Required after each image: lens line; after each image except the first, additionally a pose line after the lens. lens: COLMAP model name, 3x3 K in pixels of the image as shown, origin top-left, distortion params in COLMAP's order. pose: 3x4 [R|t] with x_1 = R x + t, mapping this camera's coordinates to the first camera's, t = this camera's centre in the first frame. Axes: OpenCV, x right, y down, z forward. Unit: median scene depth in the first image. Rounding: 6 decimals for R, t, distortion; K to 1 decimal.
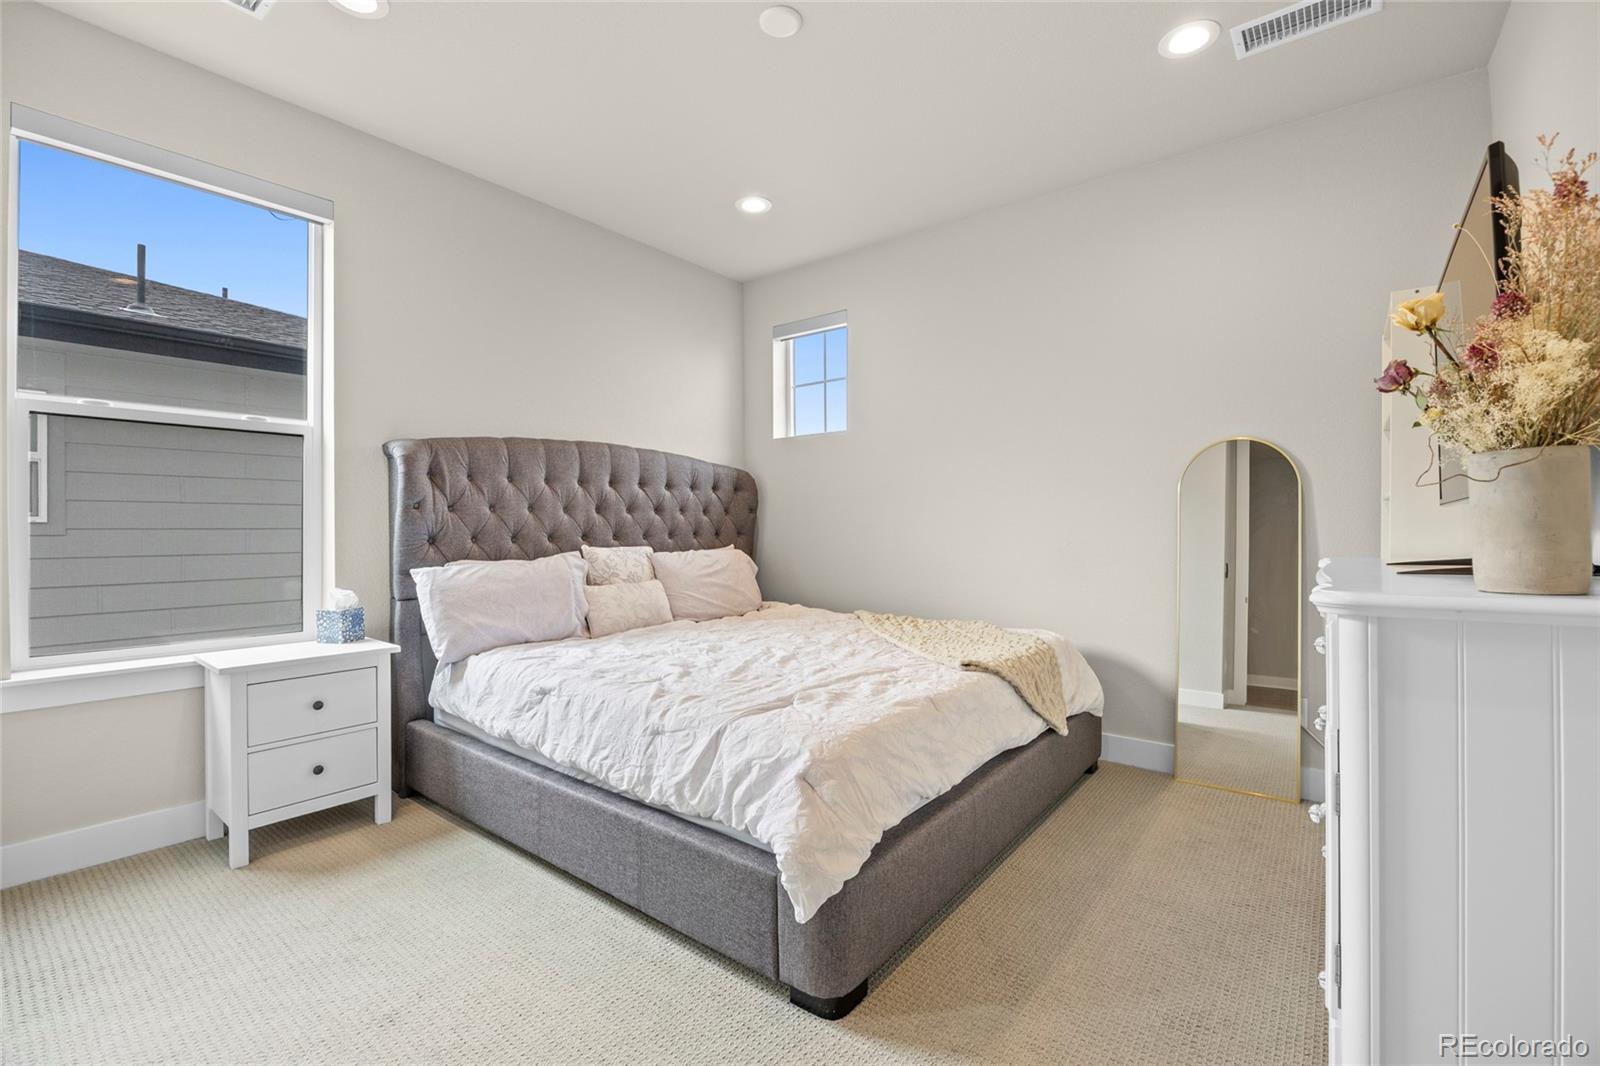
lens RADIAL K [[697.6, 0, 797.6], [0, 697.6, 532.2], [0, 0, 1]] dist [-0.018780, 0.002463]
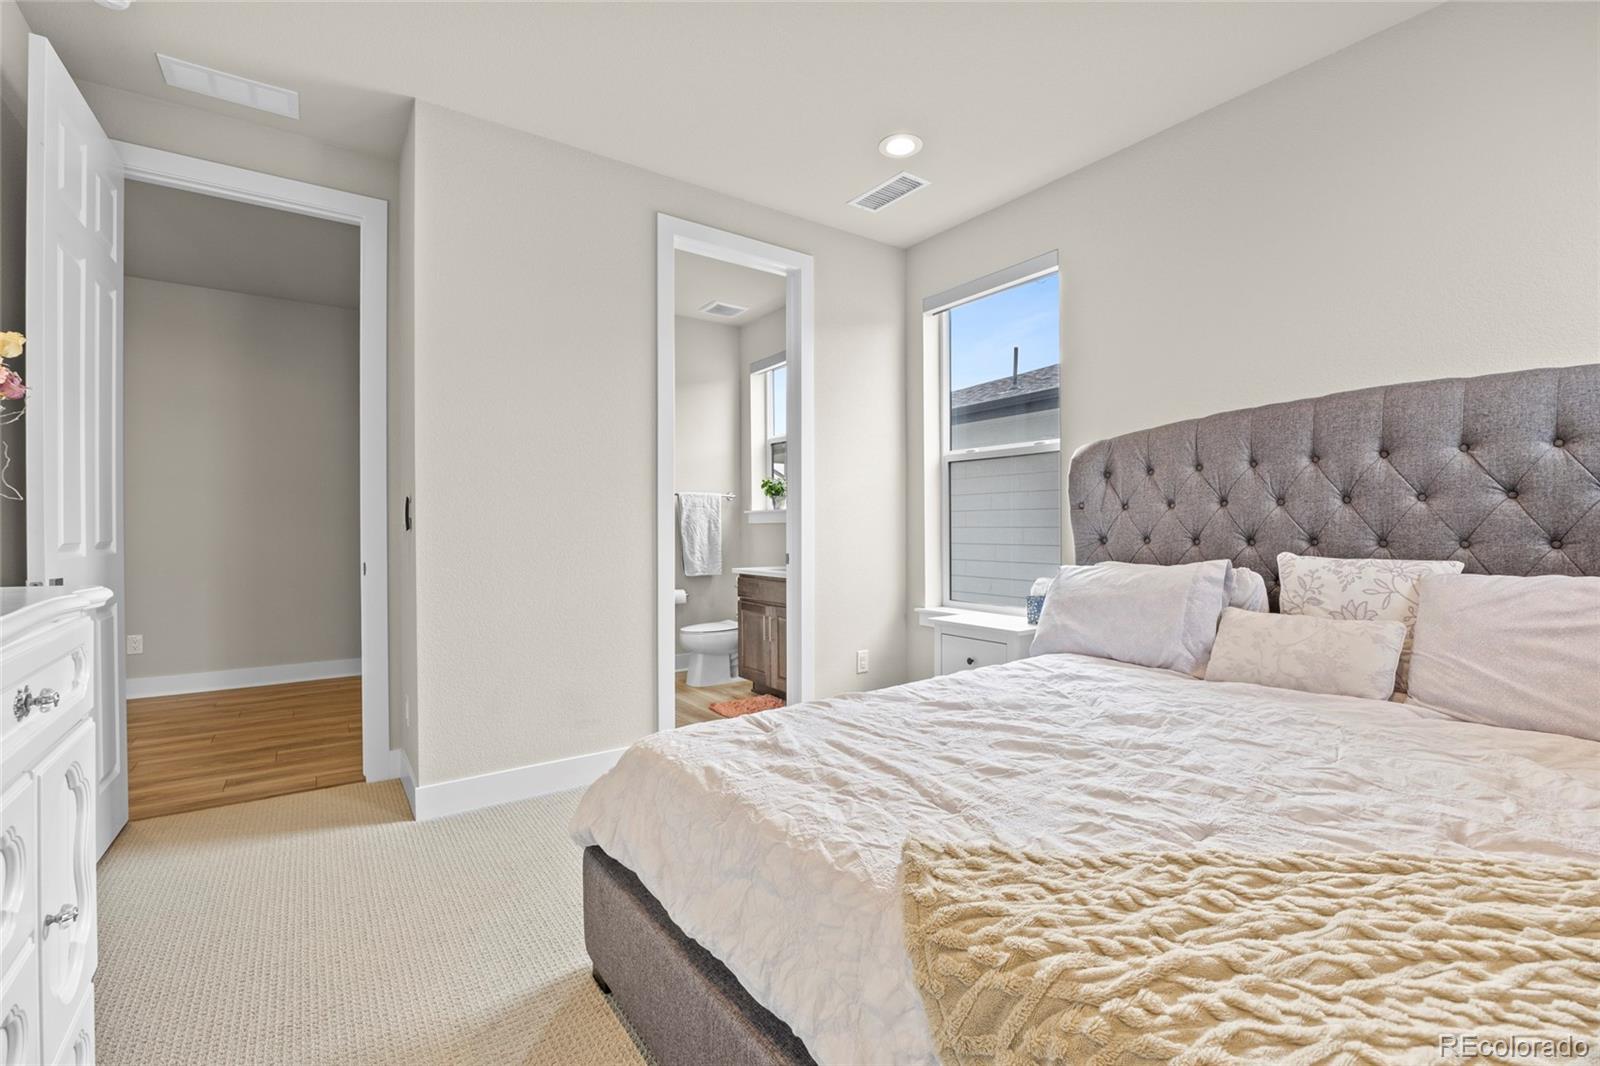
lens RADIAL K [[697.6, 0, 799.6], [0, 697.6, 526.2], [0, 0, 1]] dist [-0.018780, 0.002463]
pose [[-0.286972, 0.011141, -0.957874, 0.473785], [0.009675, 0.999915, 0.008732, -0.017129], [0.957890, -0.006761, -0.287055, 0.729619]]
